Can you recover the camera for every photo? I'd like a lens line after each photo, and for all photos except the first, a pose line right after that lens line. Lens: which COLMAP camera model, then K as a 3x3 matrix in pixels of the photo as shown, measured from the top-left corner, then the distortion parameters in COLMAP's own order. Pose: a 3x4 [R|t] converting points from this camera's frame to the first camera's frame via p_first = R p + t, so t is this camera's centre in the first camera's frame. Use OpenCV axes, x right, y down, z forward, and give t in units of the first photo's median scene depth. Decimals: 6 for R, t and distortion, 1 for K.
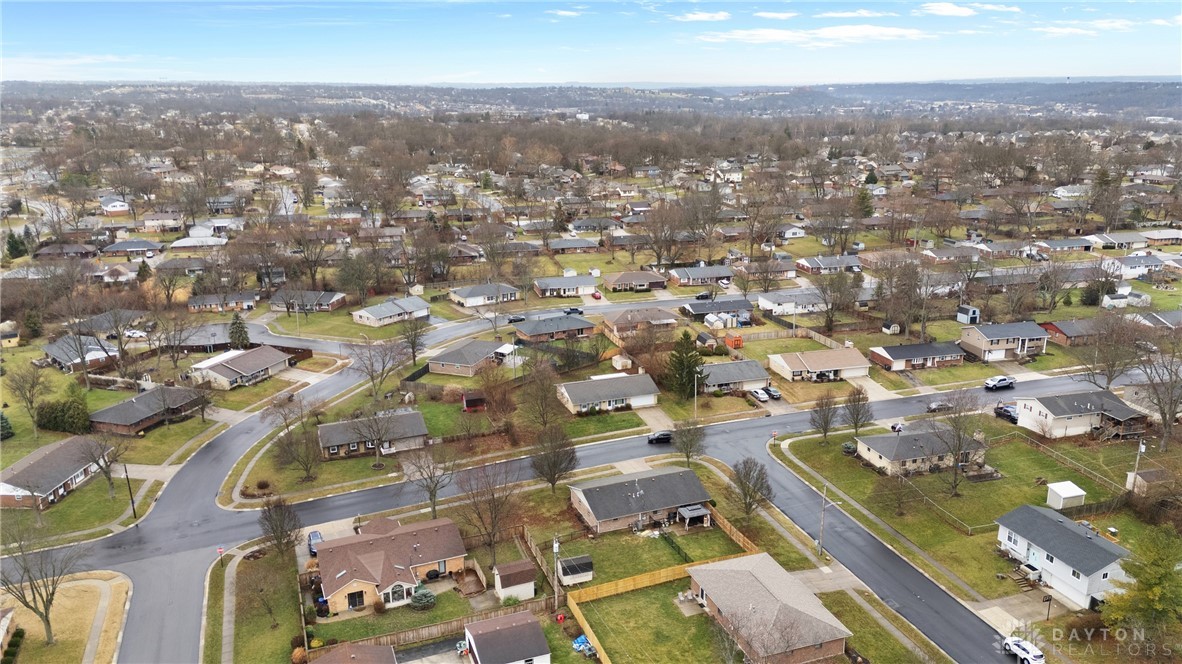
lens RADIAL K [[878.0, 0, 597.0], [0, 878.0, 326.9], [0, 0, 1]] dist [0.088565, -0.091342]
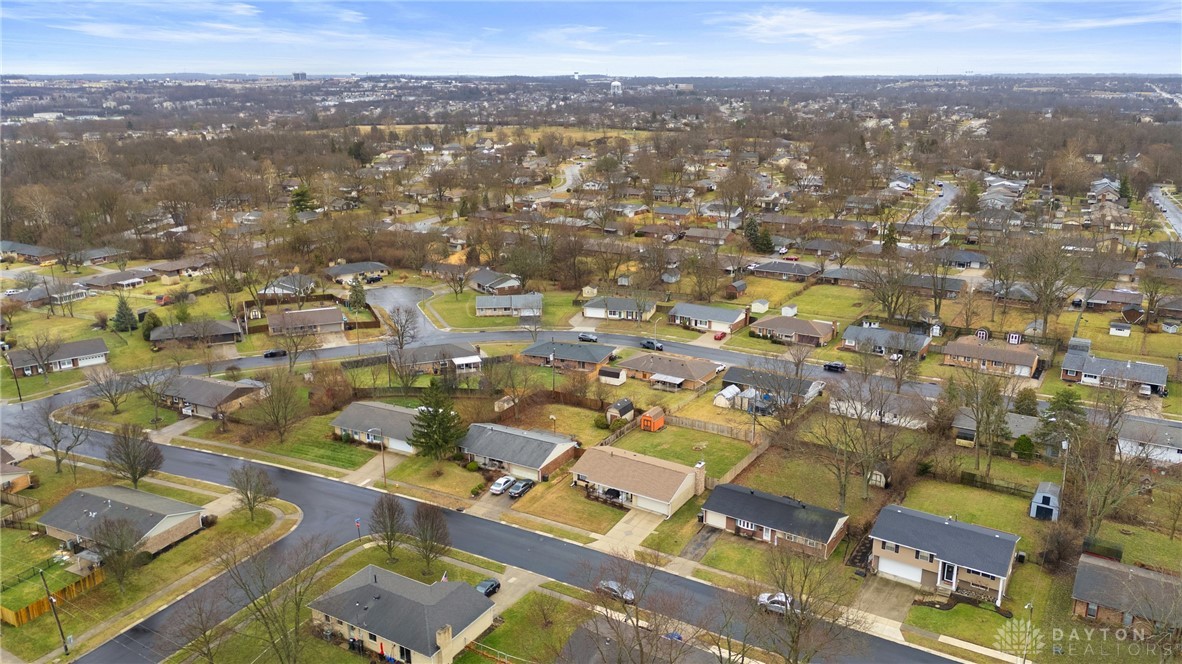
lens RADIAL K [[878.0, 0, 597.0], [0, 878.0, 326.9], [0, 0, 1]] dist [0.088565, -0.091342]
pose [[0.672236, 0.204601, -0.711503, 0.532443], [-0.199245, 0.975594, 0.092294, -0.101574], [0.713022, 0.079720, 0.696595, 0.361266]]
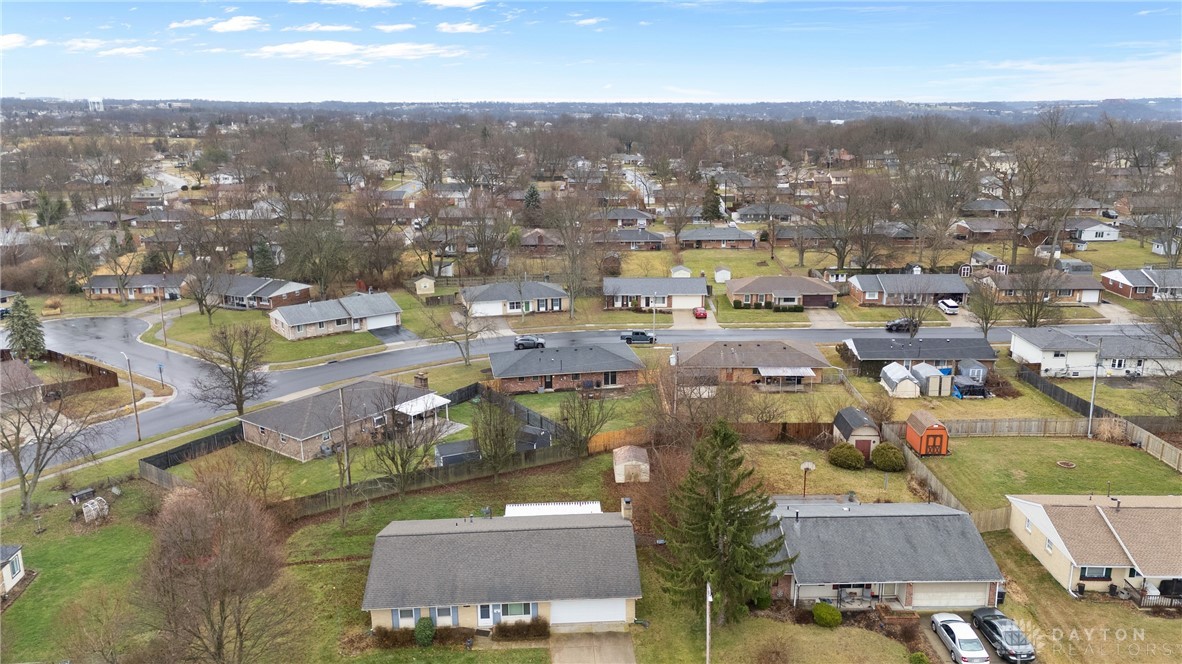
lens RADIAL K [[878.0, 0, 597.0], [0, 878.0, 326.9], [0, 0, 1]] dist [0.088565, -0.091342]
pose [[0.958168, 0.068668, -0.277846, 0.099081], [-0.074537, 0.997162, -0.010603, -0.016088], [0.276330, 0.030869, 0.960567, 0.457713]]
